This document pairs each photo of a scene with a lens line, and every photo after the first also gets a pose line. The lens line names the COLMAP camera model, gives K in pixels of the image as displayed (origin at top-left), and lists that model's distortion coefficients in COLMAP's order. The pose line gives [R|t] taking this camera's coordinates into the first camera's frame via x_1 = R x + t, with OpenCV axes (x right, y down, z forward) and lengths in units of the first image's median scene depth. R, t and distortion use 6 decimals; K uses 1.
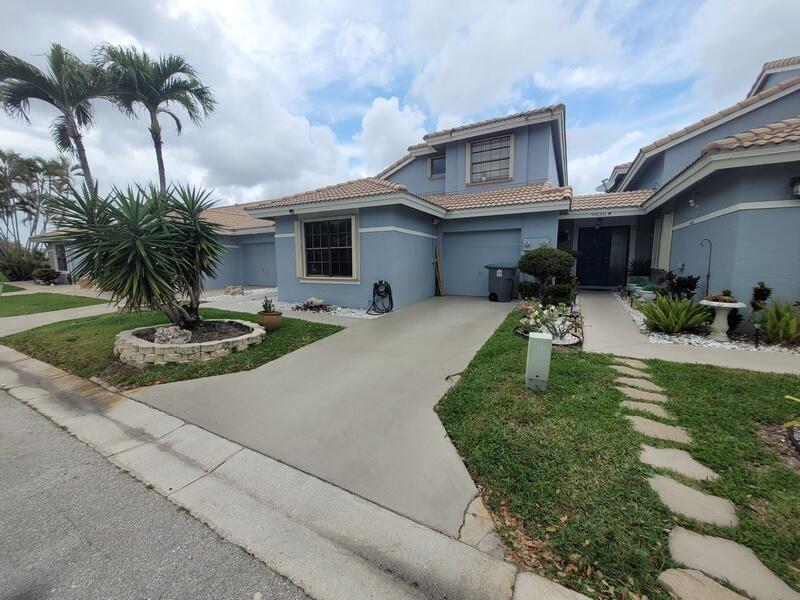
lens RADIAL K [[313.9, 0, 395.3], [0, 313.9, 300.6], [0, 0, 1]] dist [0.001489, -0.000578]
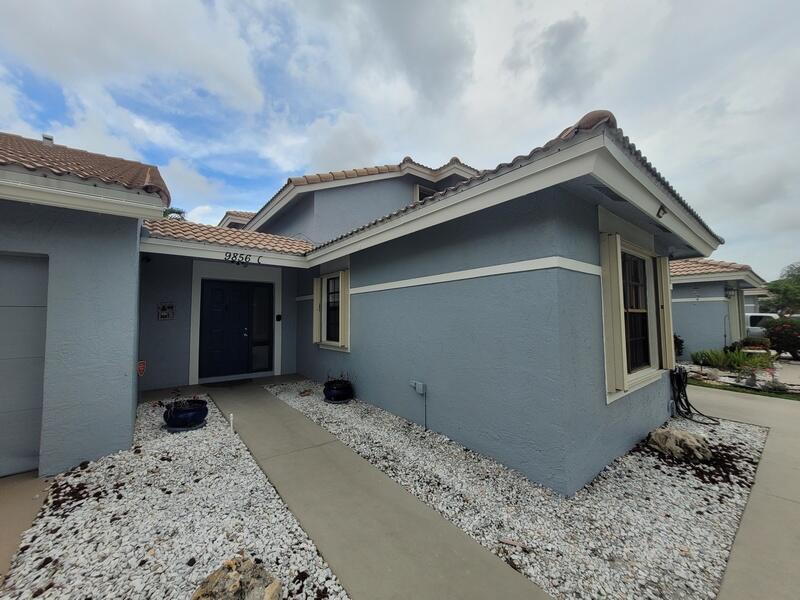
lens RADIAL K [[313.9, 0, 395.3], [0, 313.9, 300.6], [0, 0, 1]] dist [0.001489, -0.000578]
pose [[0.393680, 0.055769, 0.917554, 0.242345], [0.122009, 0.986157, -0.112287, -0.102543], [-0.911115, 0.156155, 0.381426, 0.550264]]
